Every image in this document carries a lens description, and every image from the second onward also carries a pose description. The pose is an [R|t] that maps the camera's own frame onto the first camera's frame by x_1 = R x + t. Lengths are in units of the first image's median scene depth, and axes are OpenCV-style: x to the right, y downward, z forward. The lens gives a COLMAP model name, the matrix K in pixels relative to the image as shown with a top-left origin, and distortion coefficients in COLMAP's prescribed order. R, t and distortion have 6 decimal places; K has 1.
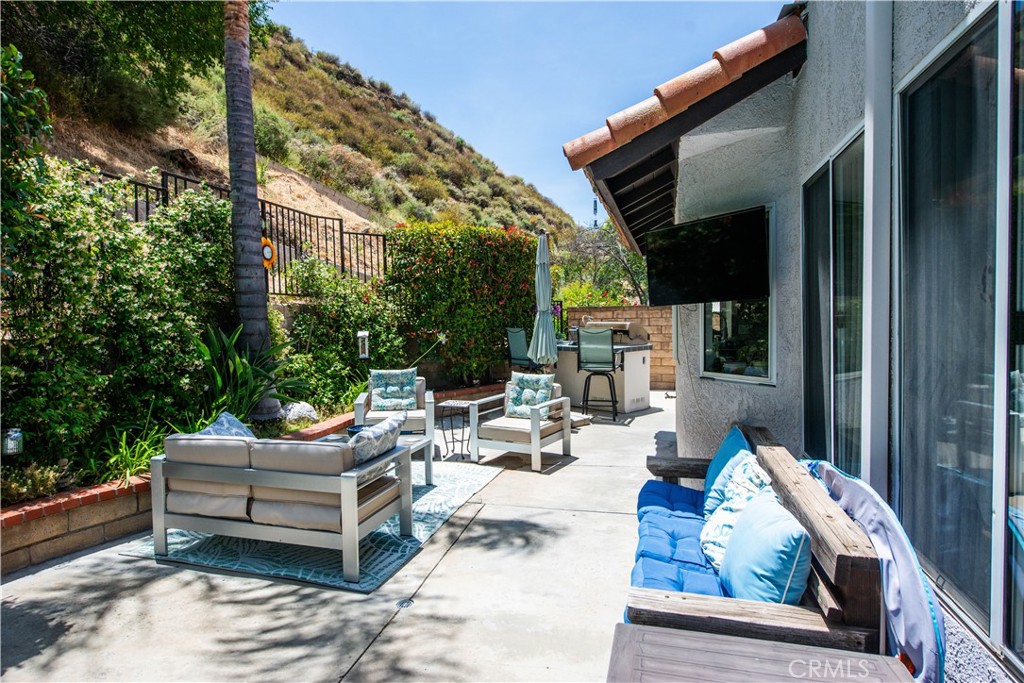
lens RADIAL K [[564.3, 0, 510.5], [0, 564.3, 342.5], [0, 0, 1]] dist [-0.001892, -0.000238]
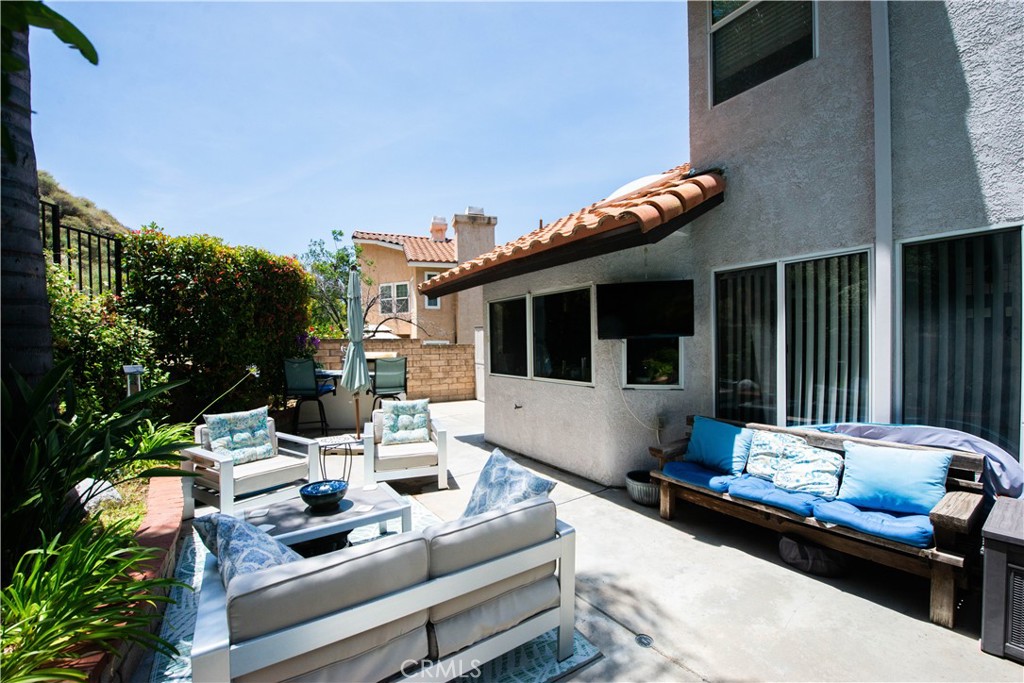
lens RADIAL K [[410.2, 0, 511.3], [0, 410.2, 348.1], [0, 0, 1]] dist [-0.011335, -0.000384]
pose [[0.638534, 0.003670, 0.769585, -0.430202], [0.032527, 0.998966, -0.031753, -0.012084], [-0.768906, 0.045307, 0.637755, 0.349034]]
